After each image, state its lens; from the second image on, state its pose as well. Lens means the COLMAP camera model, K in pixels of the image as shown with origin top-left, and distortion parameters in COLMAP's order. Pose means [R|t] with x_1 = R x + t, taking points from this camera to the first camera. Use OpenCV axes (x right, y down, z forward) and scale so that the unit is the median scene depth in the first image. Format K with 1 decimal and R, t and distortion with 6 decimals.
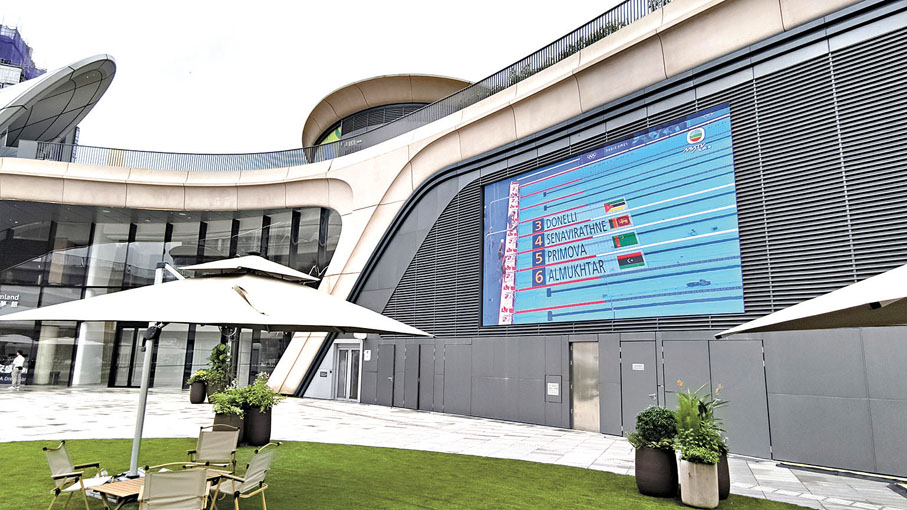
lens RADIAL K [[609.6, 0, 453.5], [0, 609.6, 255.0], [0, 0, 1]] dist [-0.004068, 0.047187]
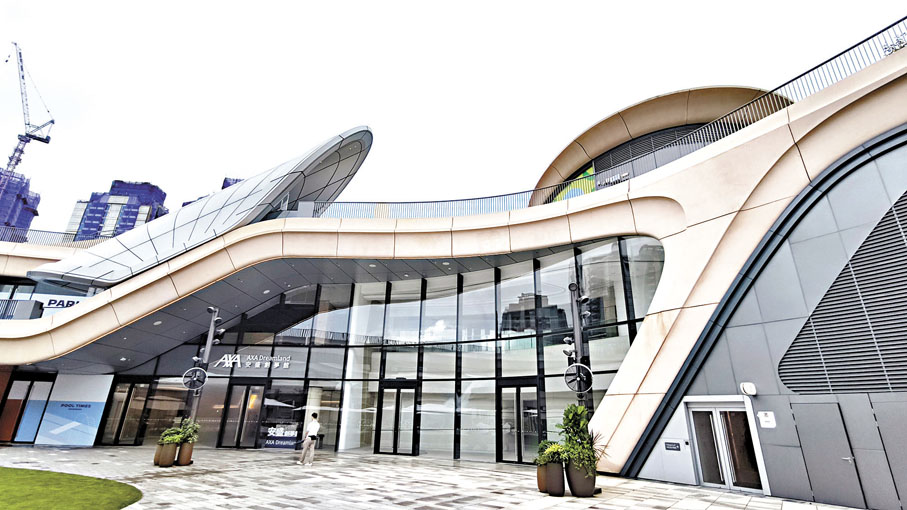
lens RADIAL K [[458.9, 0, 453.5], [0, 458.9, 255.0], [0, 0, 1]] dist [-0.001899, 0.000040]
pose [[0.975117, -0.075442, -0.208459, -0.278434], [0.038525, 0.983675, -0.175785, 0.045921], [0.218317, 0.163380, 0.962104, 0.307162]]
